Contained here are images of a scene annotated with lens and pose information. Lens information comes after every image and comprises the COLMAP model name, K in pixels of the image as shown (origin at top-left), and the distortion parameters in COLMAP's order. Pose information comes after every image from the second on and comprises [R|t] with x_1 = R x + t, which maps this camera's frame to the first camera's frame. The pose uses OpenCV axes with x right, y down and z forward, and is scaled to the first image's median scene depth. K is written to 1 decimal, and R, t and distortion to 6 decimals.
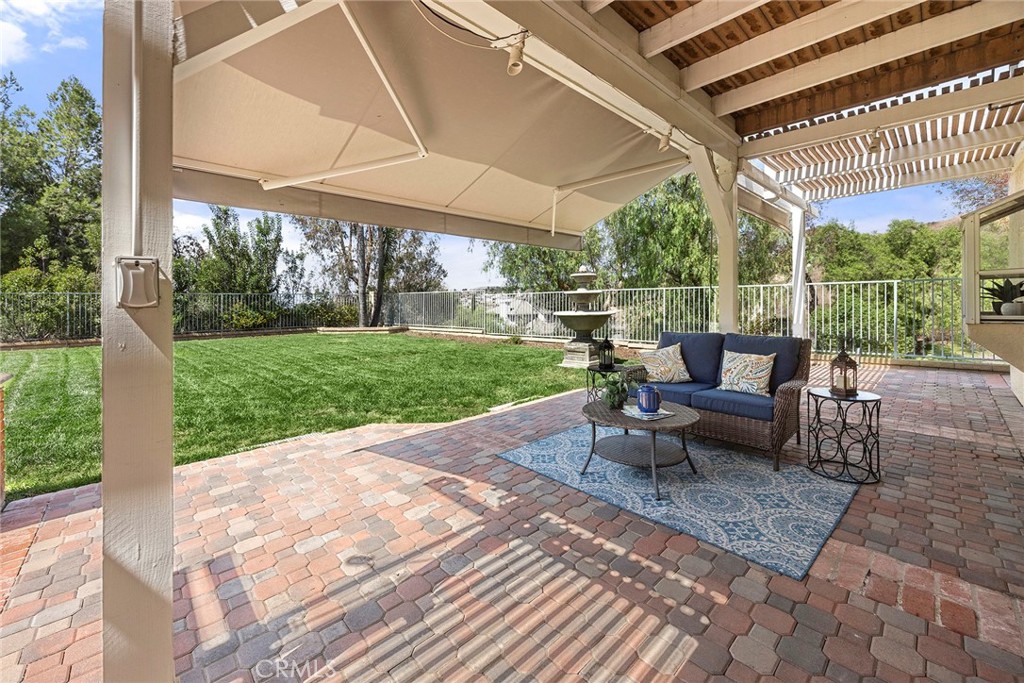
lens RADIAL K [[405.9, 0, 490.3], [0, 405.9, 317.8], [0, 0, 1]] dist [-0.001485, 0.000300]
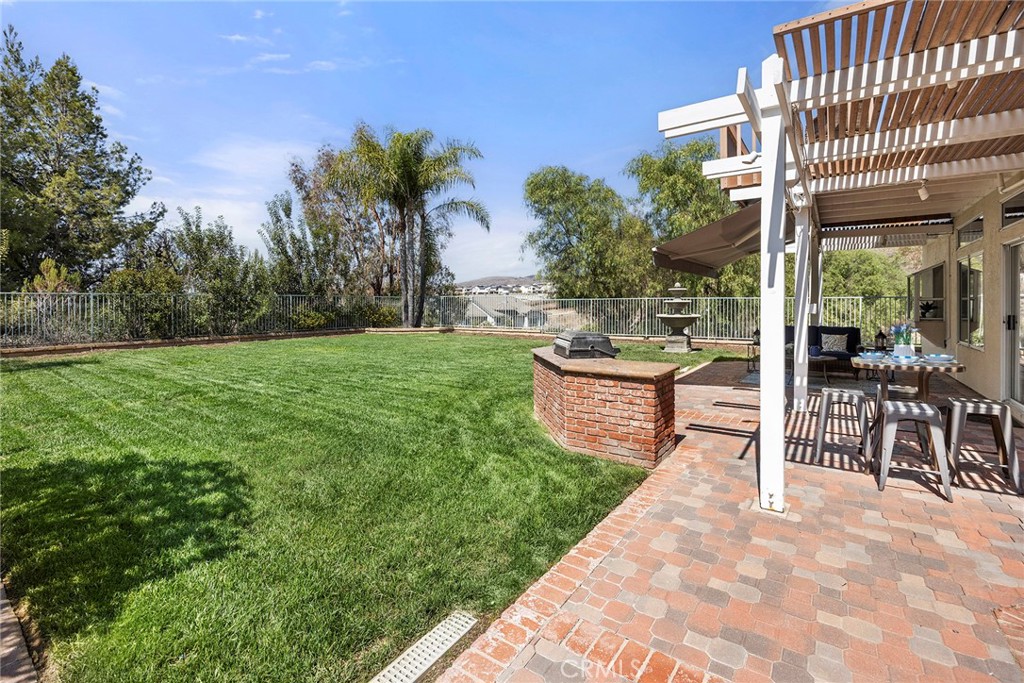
lens RADIAL K [[454.4, 0, 487.1], [0, 454.4, 323.0], [0, 0, 1]] dist [-0.008937, 0.000066]
pose [[0.983572, 0.003059, 0.180489, -0.359130], [-0.003844, 0.999985, 0.004000, 0.005028], [-0.180474, -0.004628, 0.983569, -0.230618]]
